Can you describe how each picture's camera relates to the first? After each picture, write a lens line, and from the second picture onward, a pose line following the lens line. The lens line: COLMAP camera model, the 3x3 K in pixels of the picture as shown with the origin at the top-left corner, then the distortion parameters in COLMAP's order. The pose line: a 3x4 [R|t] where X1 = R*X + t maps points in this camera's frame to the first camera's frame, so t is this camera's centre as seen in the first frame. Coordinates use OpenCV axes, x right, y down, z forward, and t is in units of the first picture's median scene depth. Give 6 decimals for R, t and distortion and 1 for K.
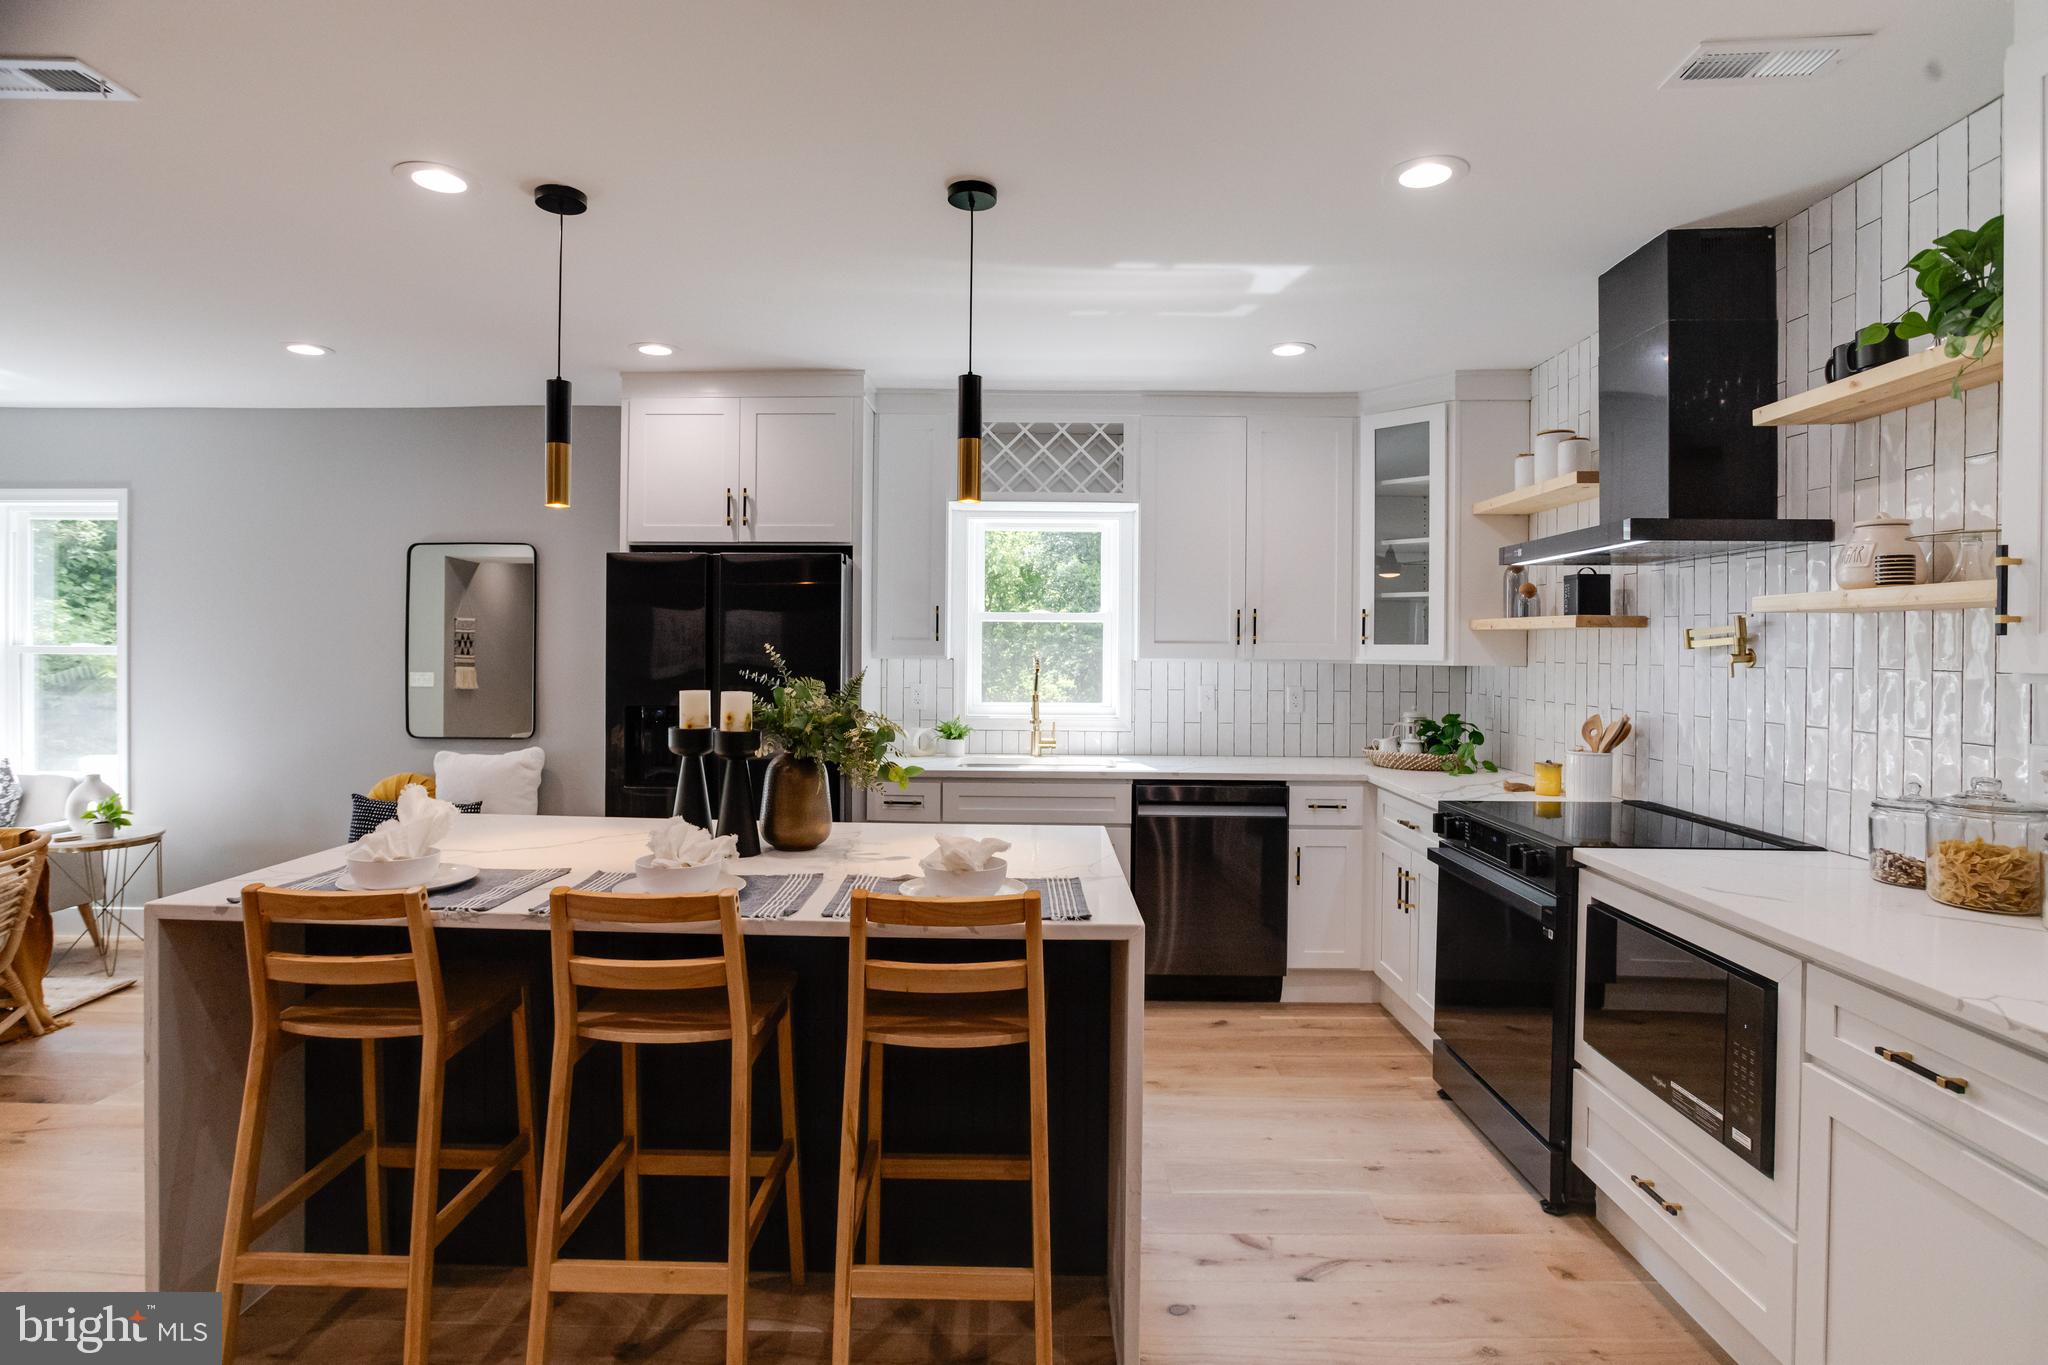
lens RADIAL K [[1043.5, 0, 1017.5], [0, 1043.5, 650.3], [0, 0, 1]] dist [-0.047170, 0.023501]
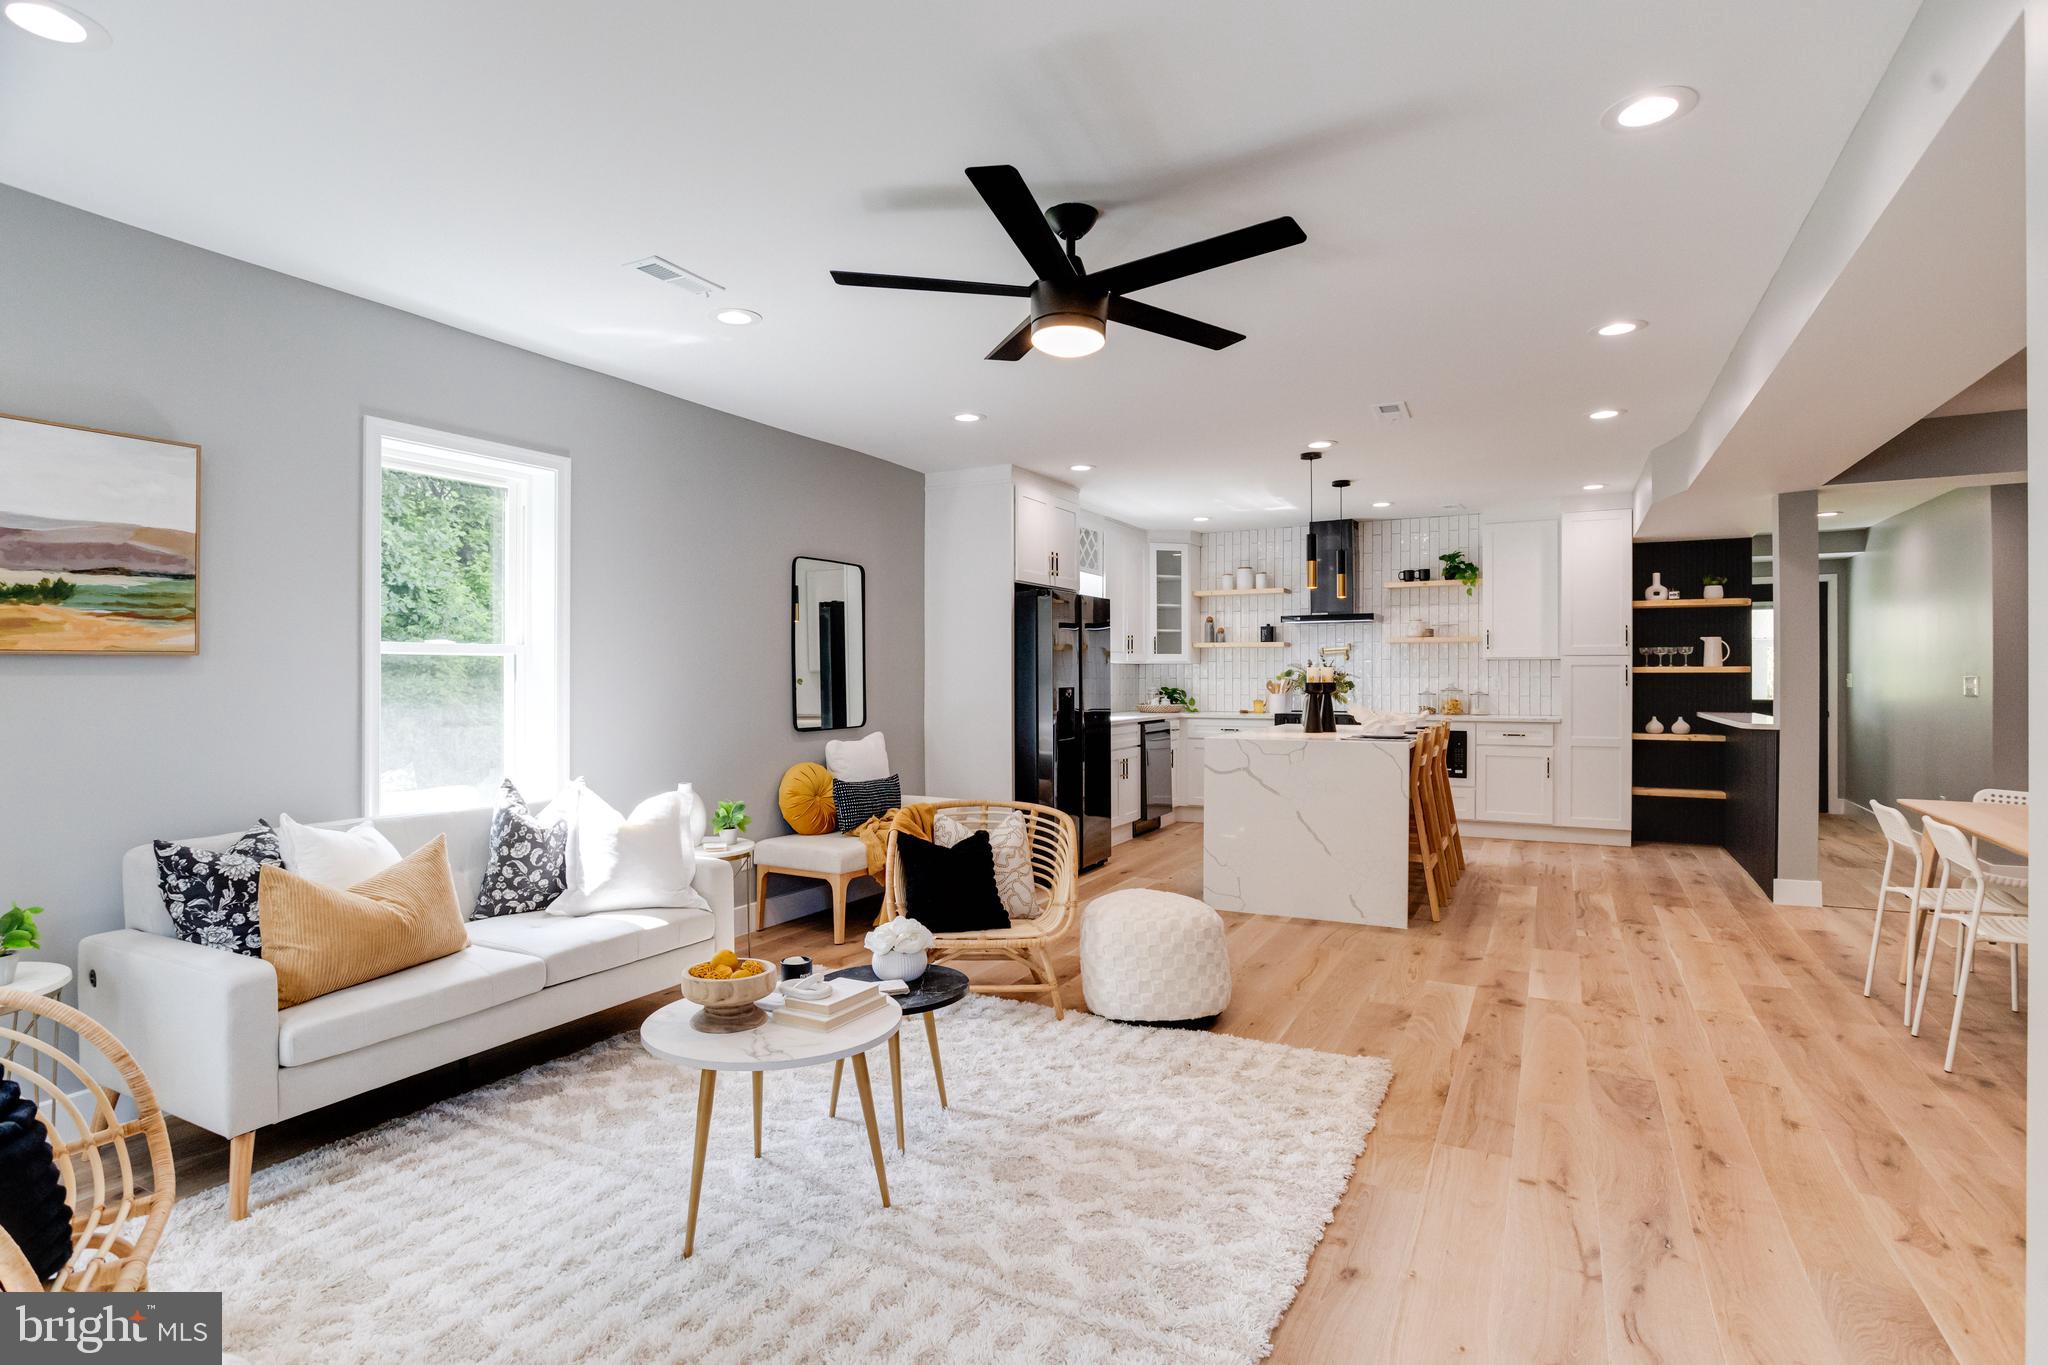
lens RADIAL K [[1026.2, 0, 1019.6], [0, 1026.2, 677.0], [0, 0, 1]] dist [-0.038528, 0.016464]
pose [[0.447921, -0.011600, 0.893998, -1.726239], [0.009015, 0.999924, 0.008458, 0.022305], [-0.894028, 0.004271, 0.447991, 0.343900]]
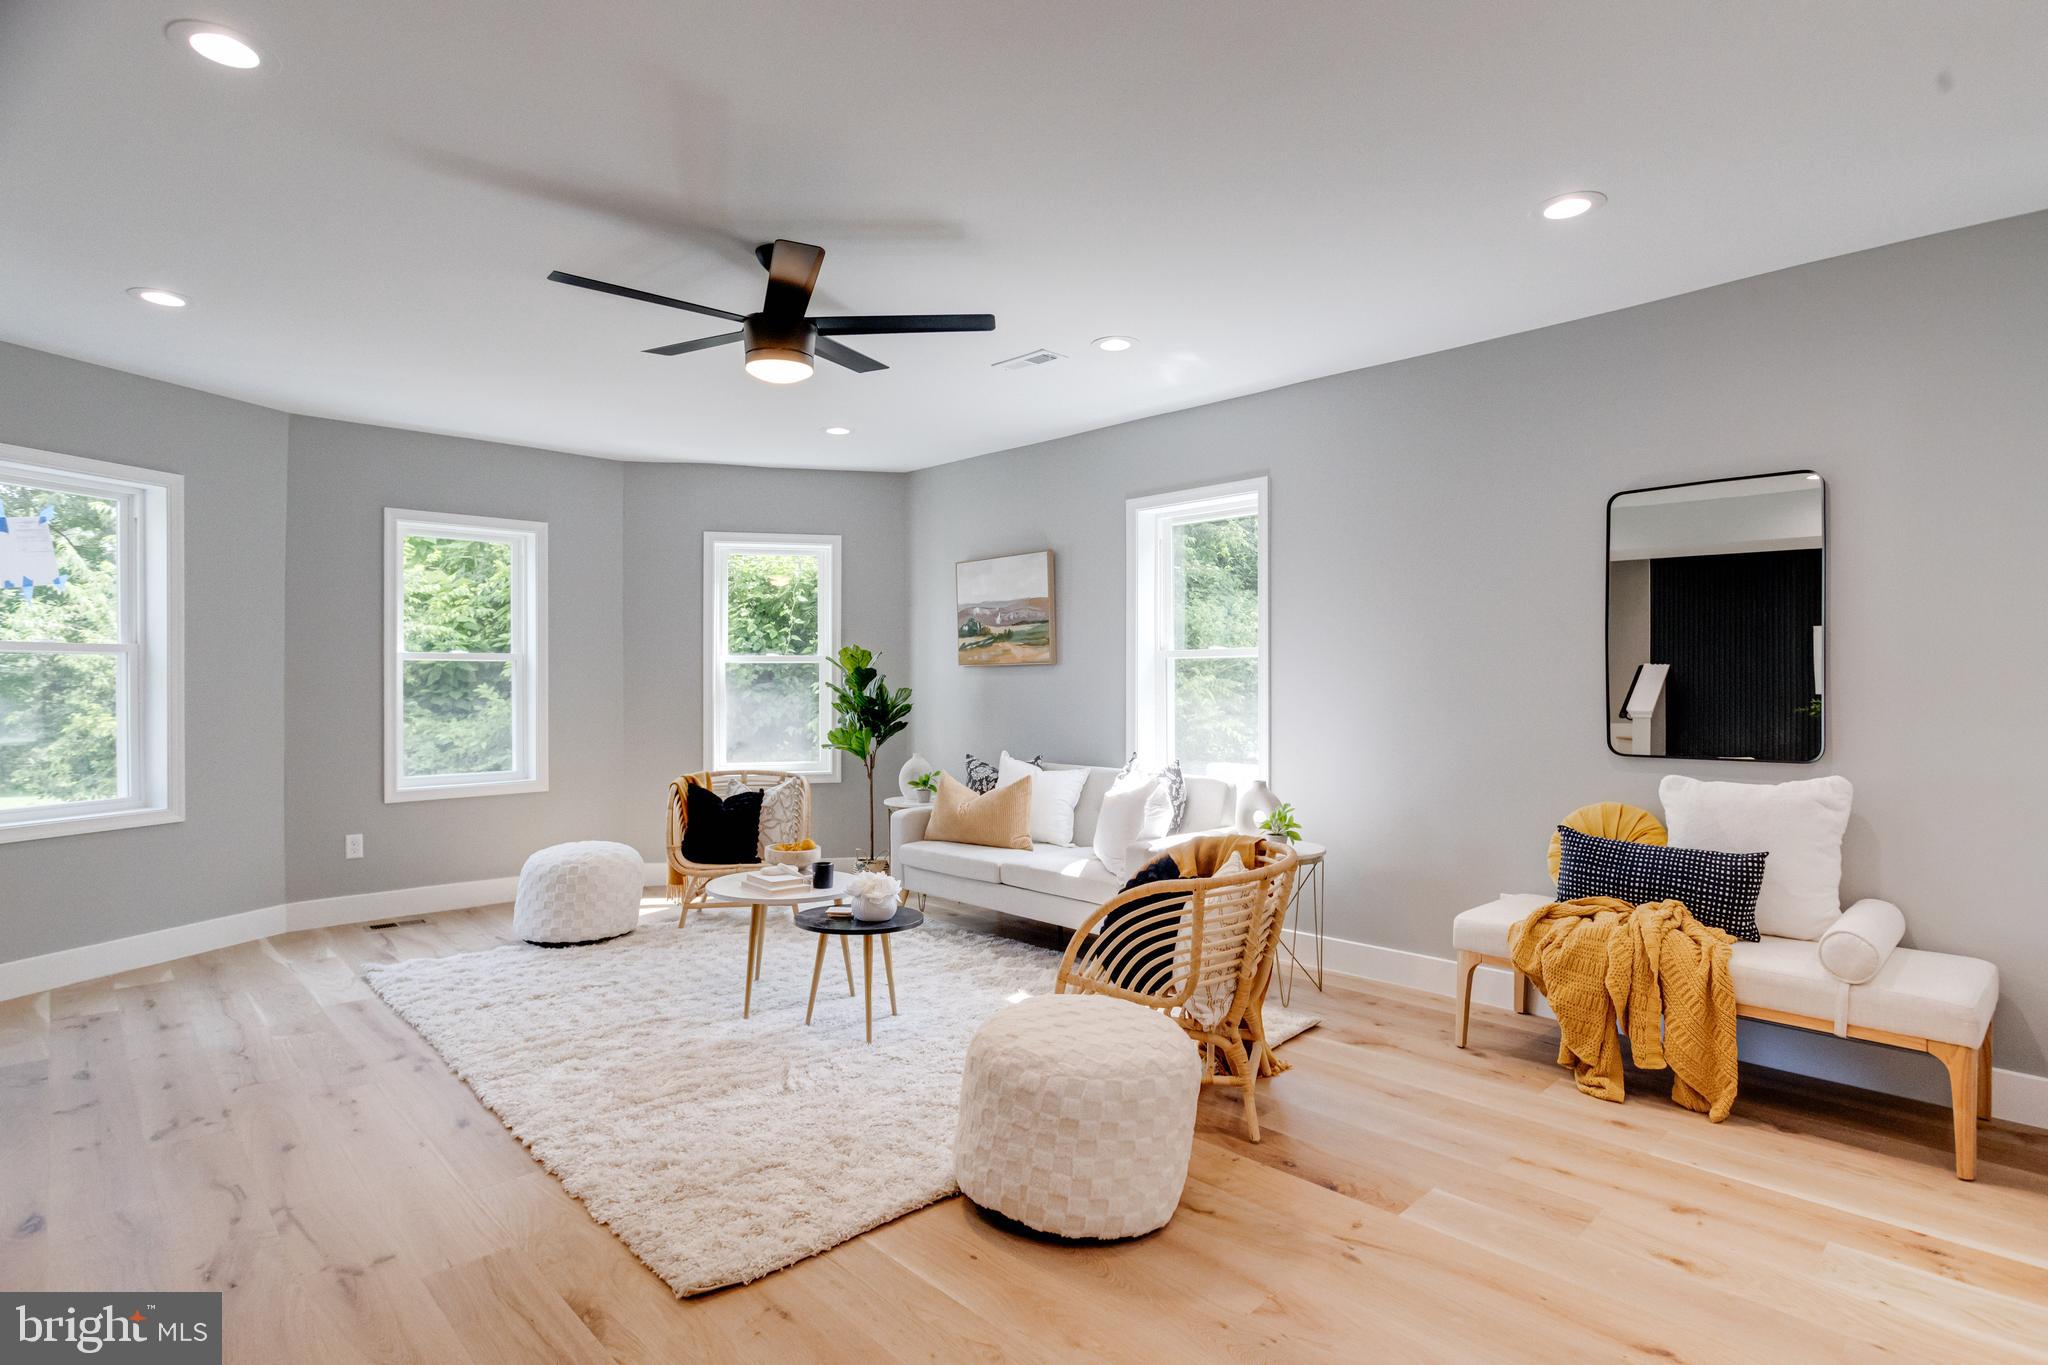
lens RADIAL K [[1036.6, 0, 1014.3], [0, 1036.6, 685.1], [0, 0, 1]] dist [-0.038965, 0.014920]
pose [[0.704049, -0.008109, -0.710105, -0.436316], [0.004483, 0.999966, -0.006974, 0.044378], [0.710137, 0.001727, 0.704061, 0.204868]]
